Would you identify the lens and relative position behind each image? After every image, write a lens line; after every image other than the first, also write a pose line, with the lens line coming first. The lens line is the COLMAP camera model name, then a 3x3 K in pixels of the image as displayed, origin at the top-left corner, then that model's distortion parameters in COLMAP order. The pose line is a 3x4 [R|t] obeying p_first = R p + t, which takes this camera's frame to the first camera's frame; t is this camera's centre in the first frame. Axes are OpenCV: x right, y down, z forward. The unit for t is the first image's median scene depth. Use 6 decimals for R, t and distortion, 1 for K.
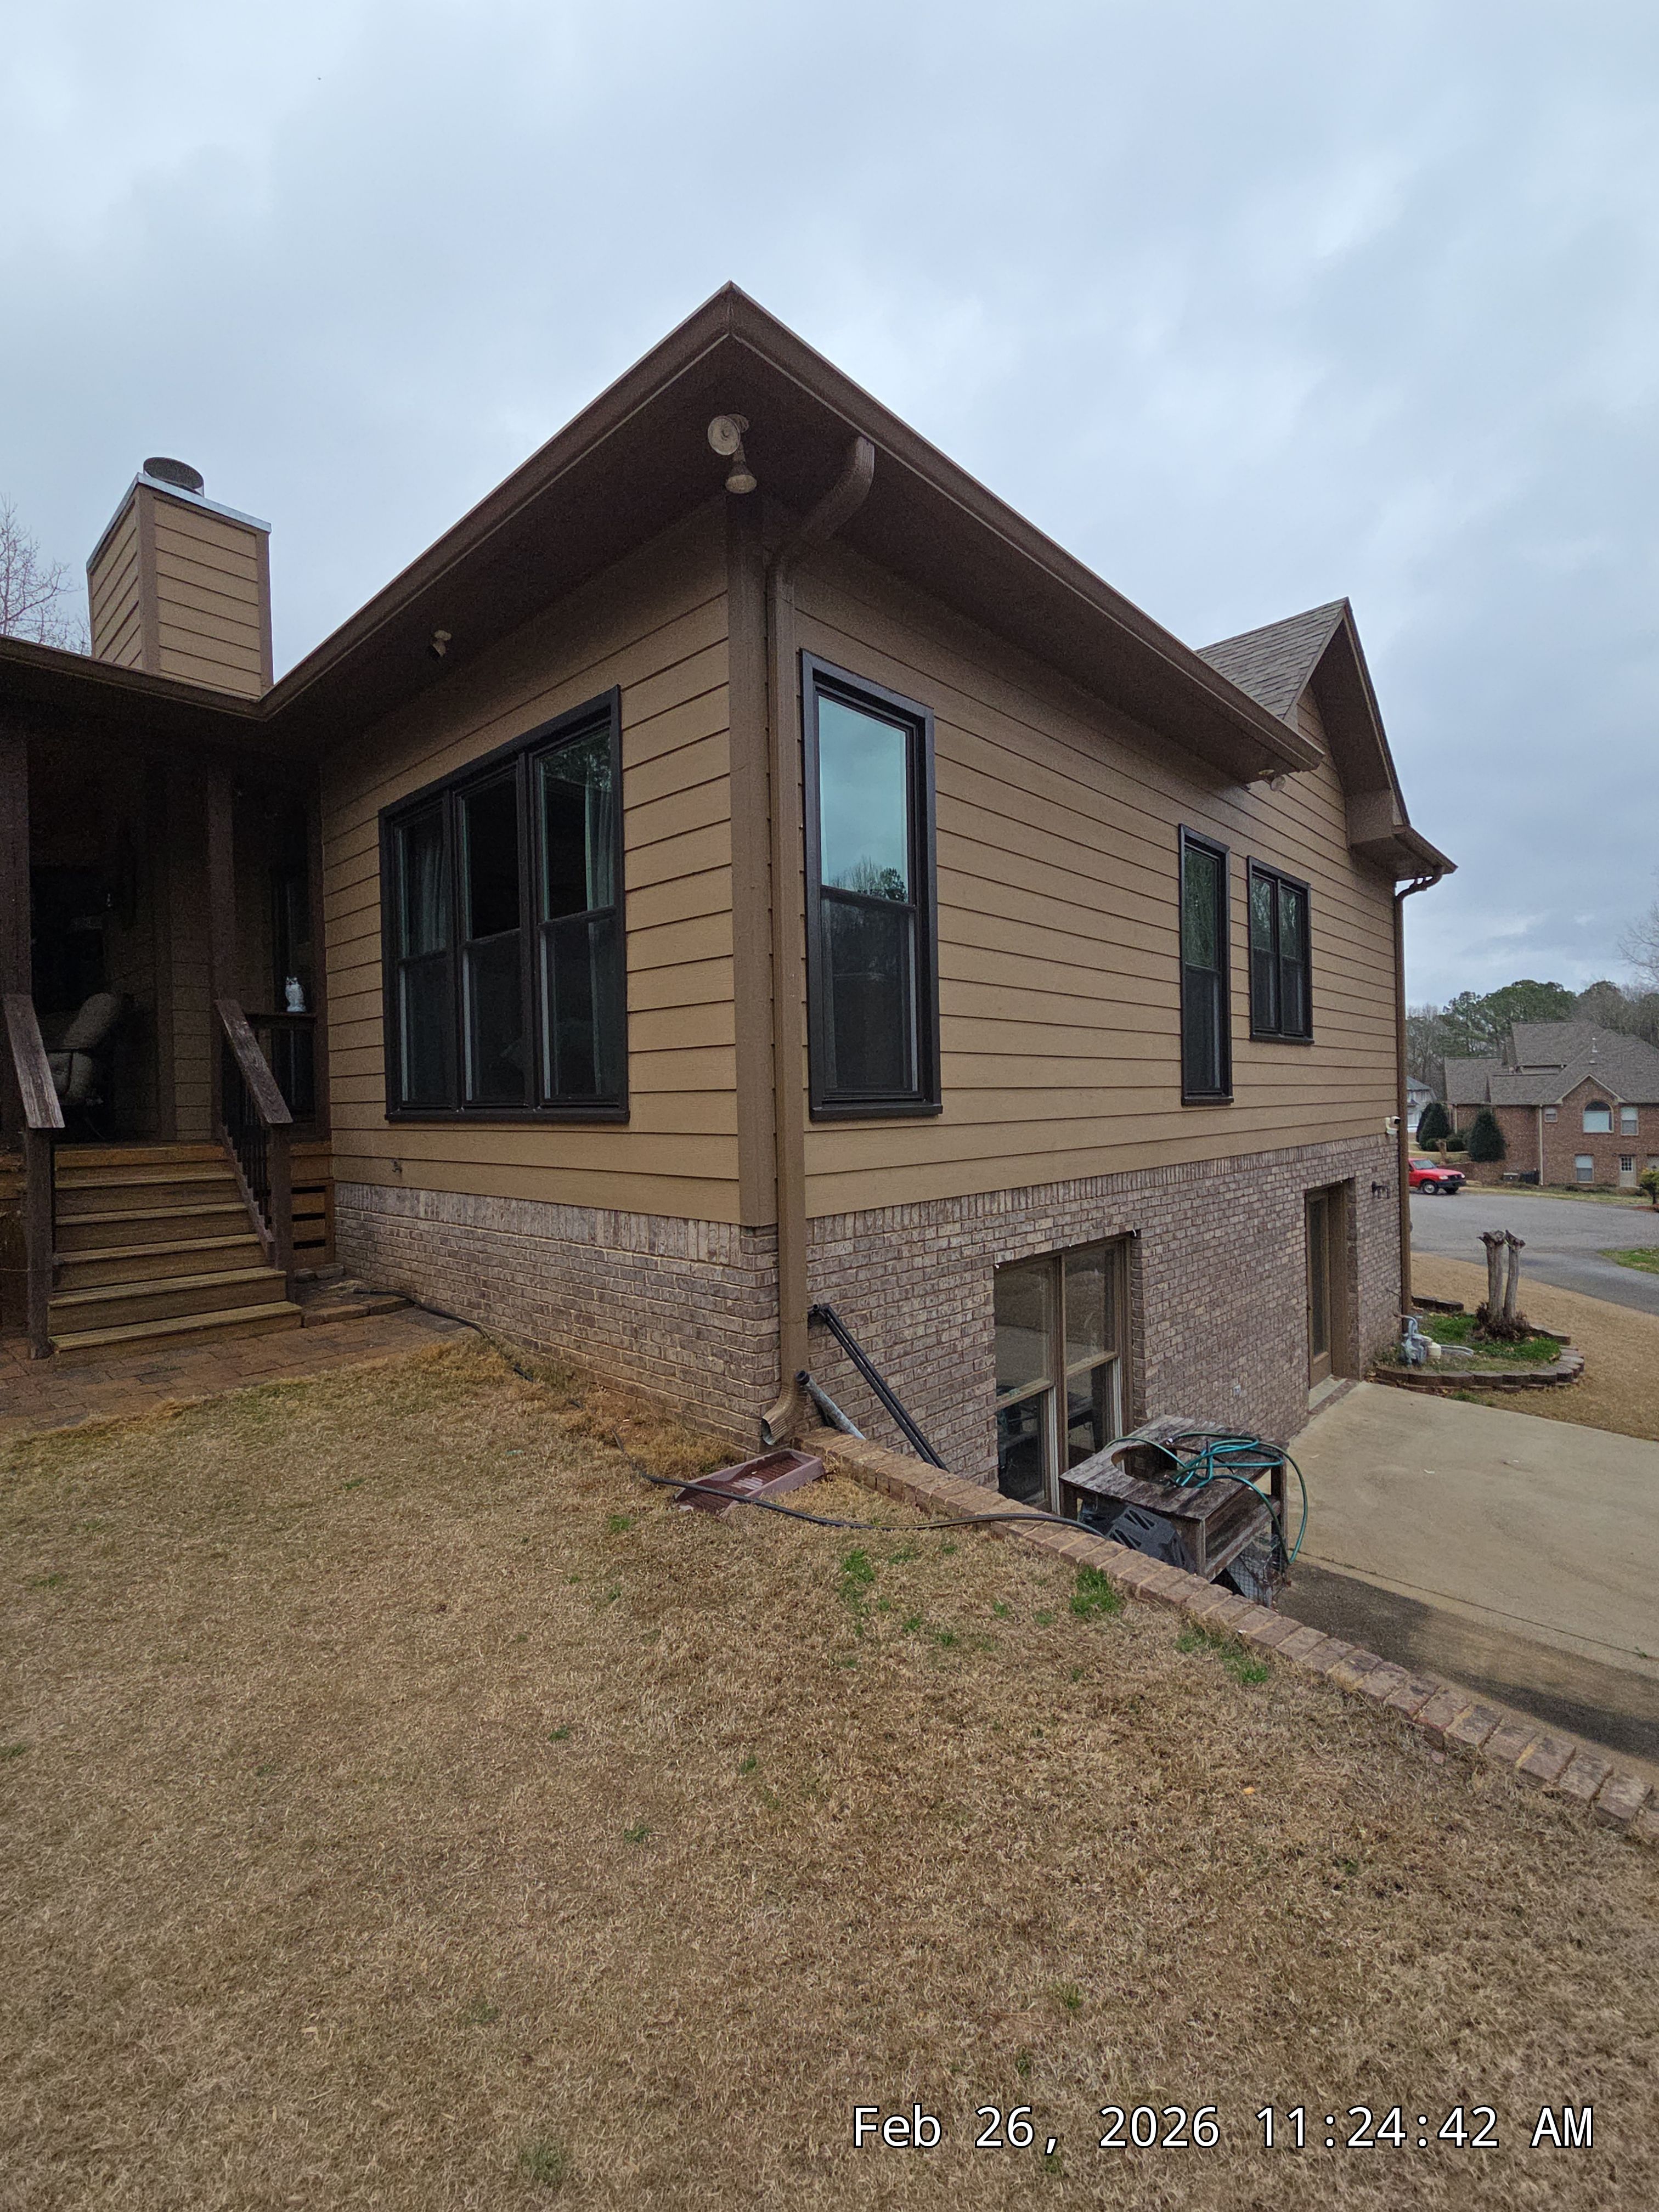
lens RADIAL K [[977.6, 0, 817.2], [0, 977.6, 1103.8], [0, 0, 1]] dist [0.004185, -0.000161]
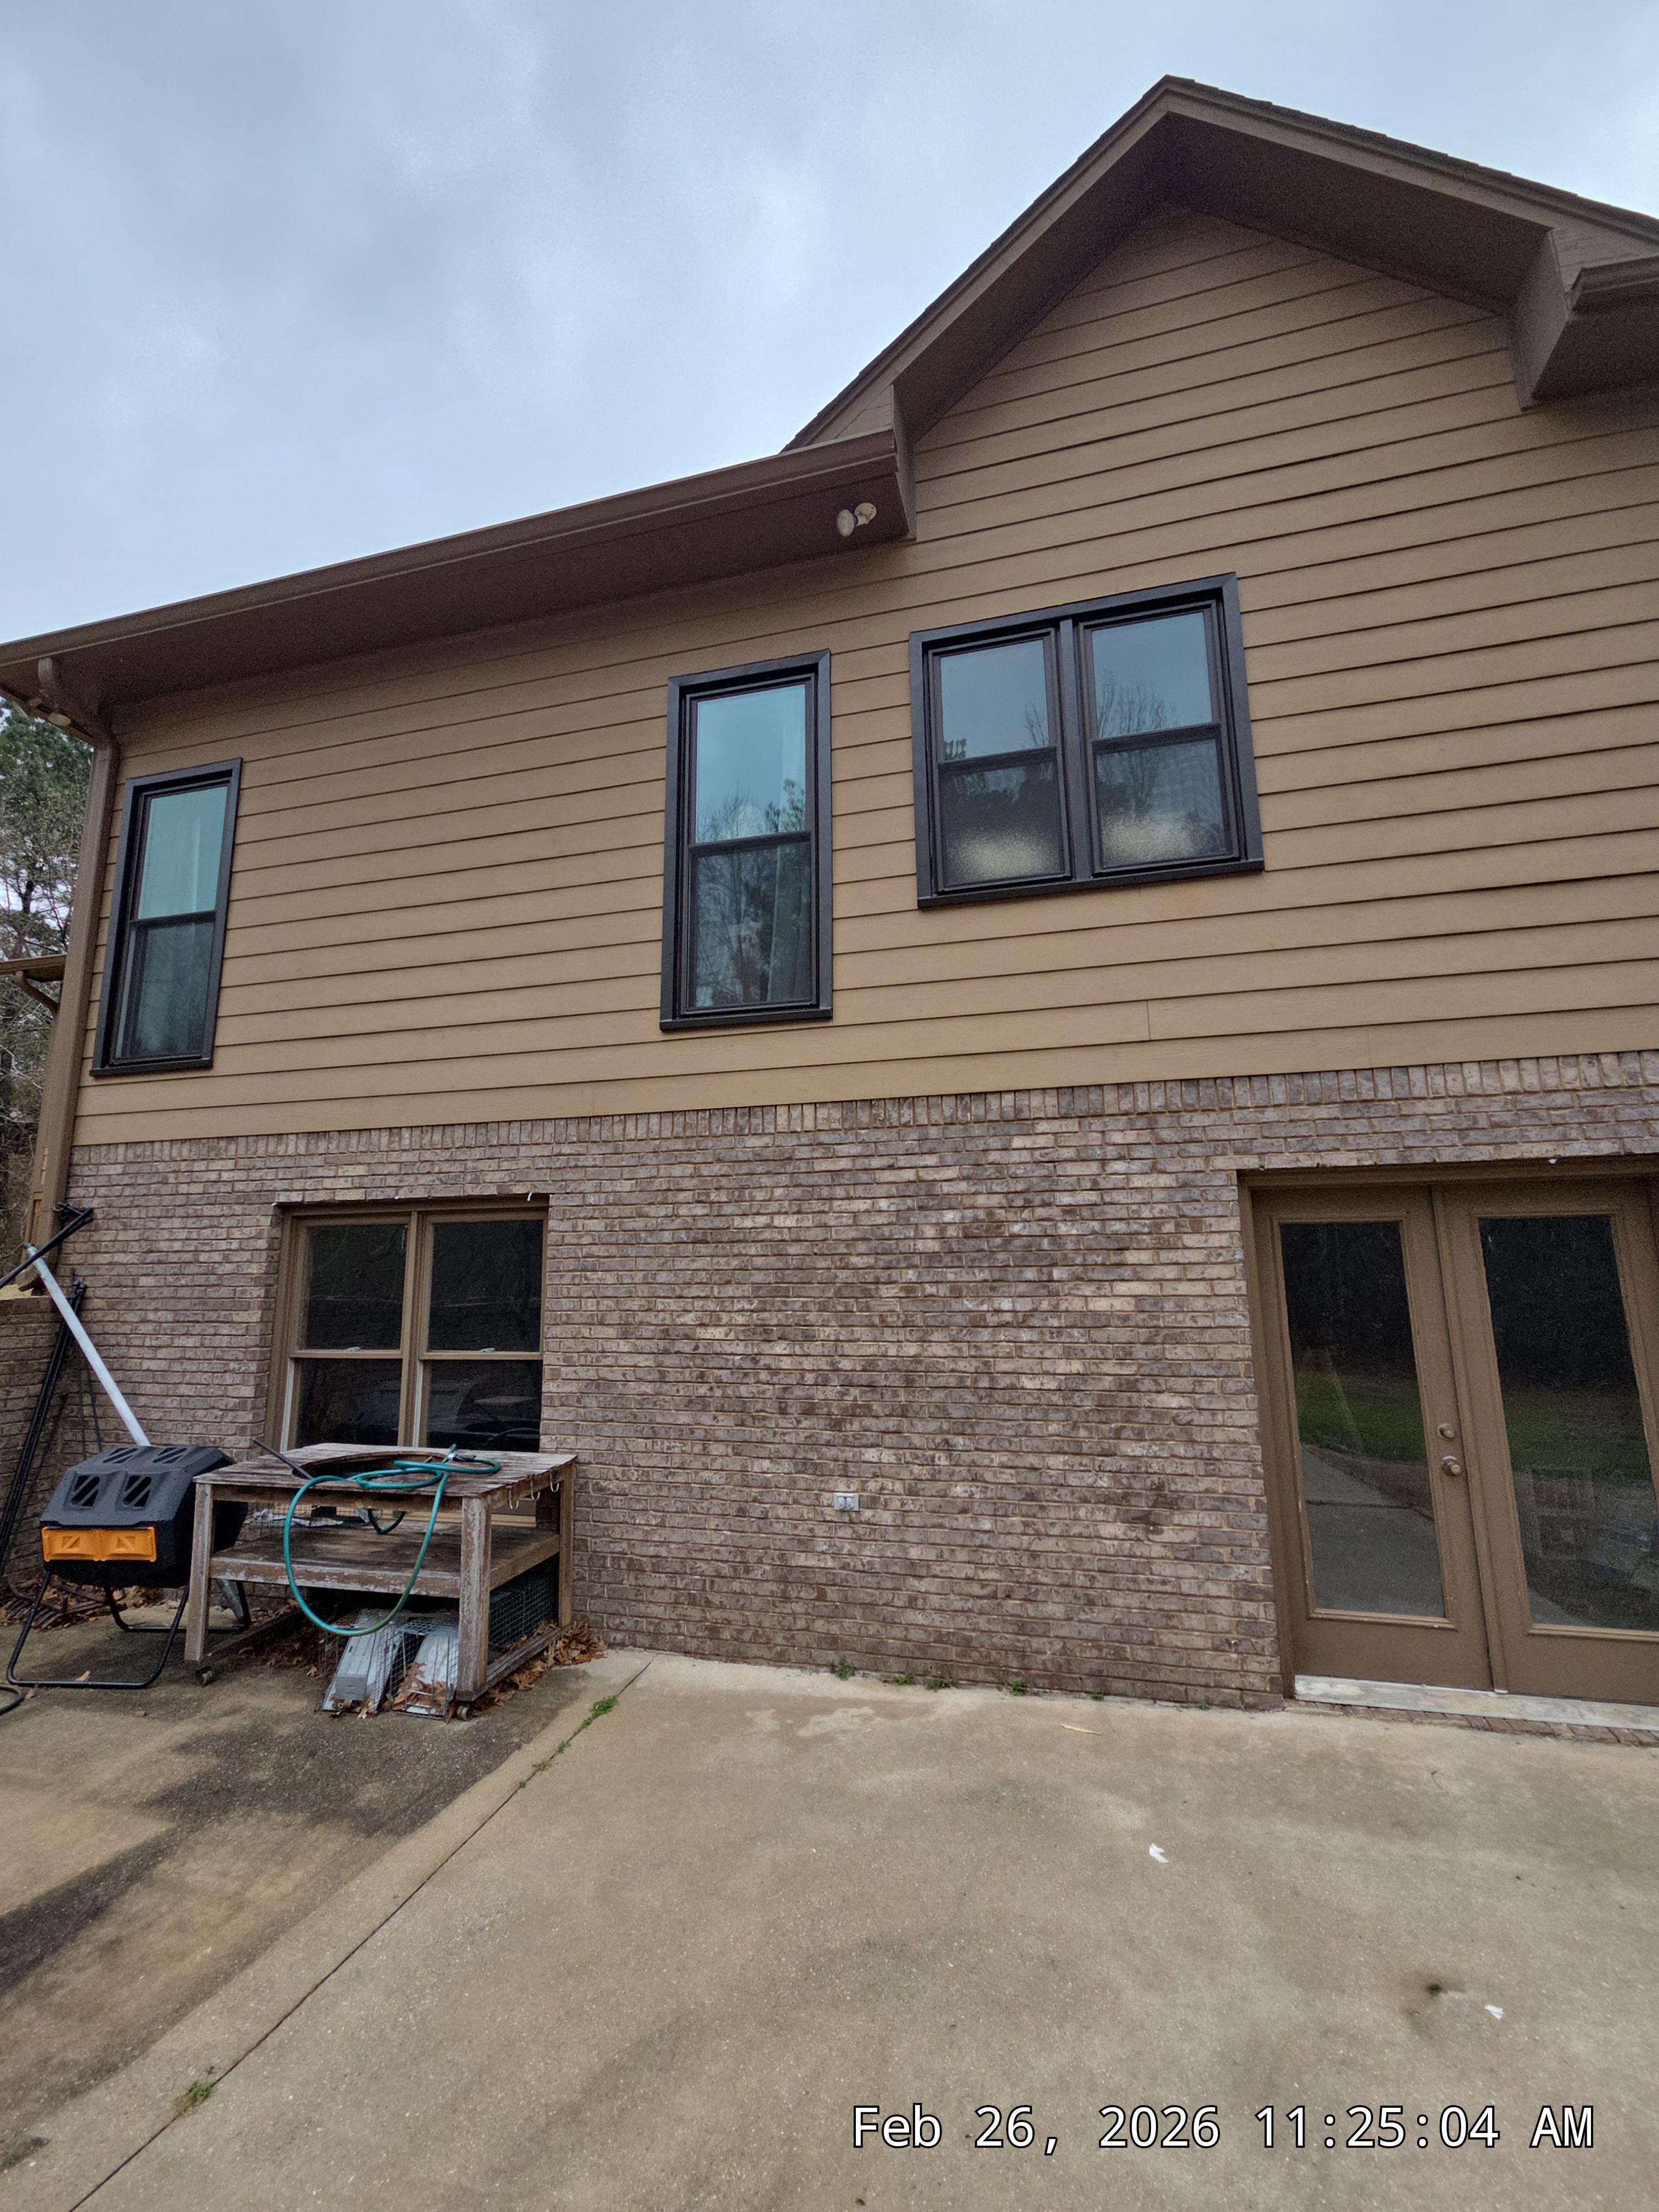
lens RADIAL K [[977.6, 0, 819.9], [0, 977.6, 1104.8], [0, 0, 1]] dist [0.004185, -0.000161]
pose [[0.461974, -0.144306, -0.875075, 1.432852], [-0.005961, 0.986147, -0.165769, 0.237448], [0.886873, 0.081798, 0.454714, 1.057659]]
